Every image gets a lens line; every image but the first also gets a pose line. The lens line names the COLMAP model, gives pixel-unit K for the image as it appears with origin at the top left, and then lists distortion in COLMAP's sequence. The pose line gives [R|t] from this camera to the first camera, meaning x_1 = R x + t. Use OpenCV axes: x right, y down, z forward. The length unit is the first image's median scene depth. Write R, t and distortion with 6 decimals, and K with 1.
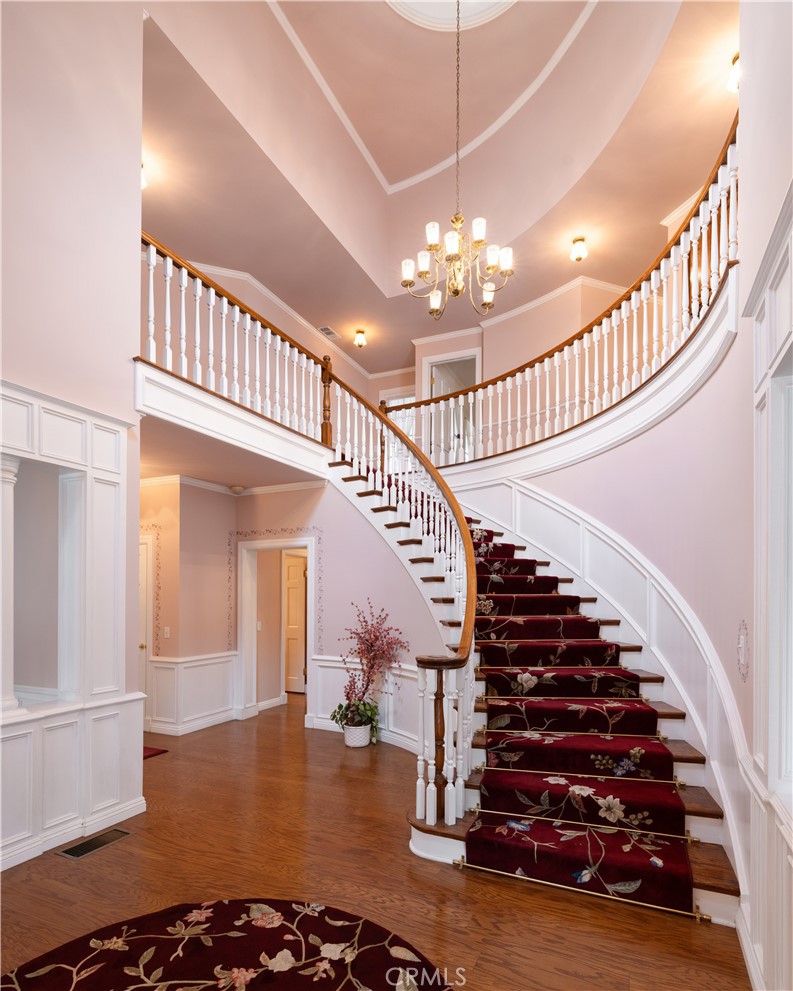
lens RADIAL K [[538.2, 0, 394.3], [0, 538.2, 588.6], [0, 0, 1]] dist [-0.003562, 0.000323]
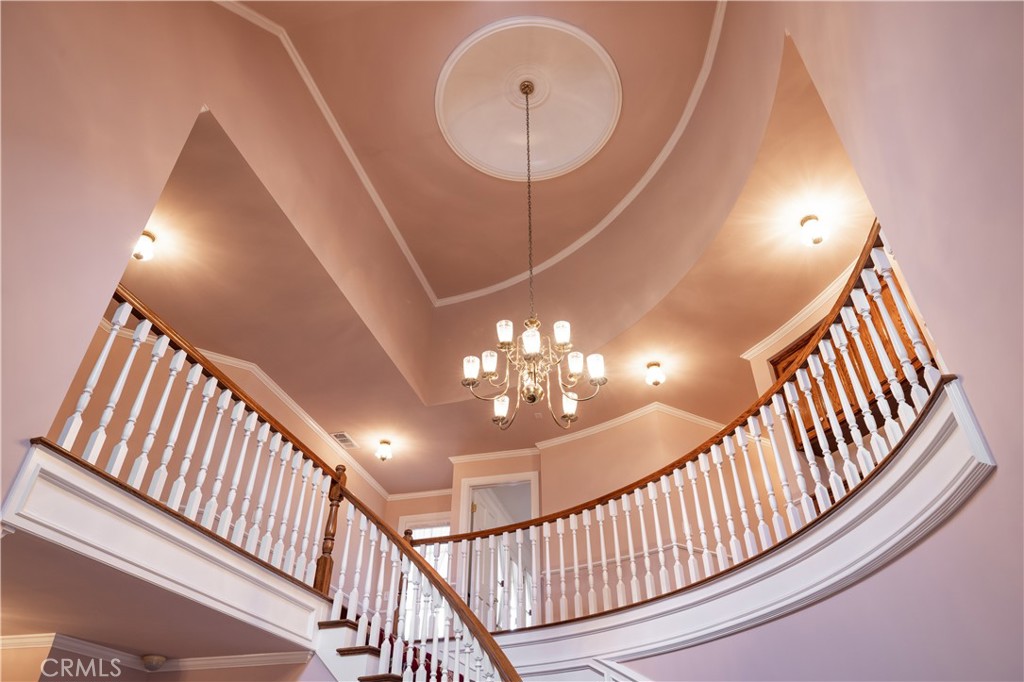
lens RADIAL K [[659.1, 0, 512.0], [0, 659.1, 341.0], [0, 0, 1]] dist [0.000888, 0.000876]
pose [[0.985795, 0.099795, 0.135093, -0.036132], [-0.002898, 0.814322, -0.580406, -0.053397], [-0.167930, 0.571769, 0.803044, 0.151022]]
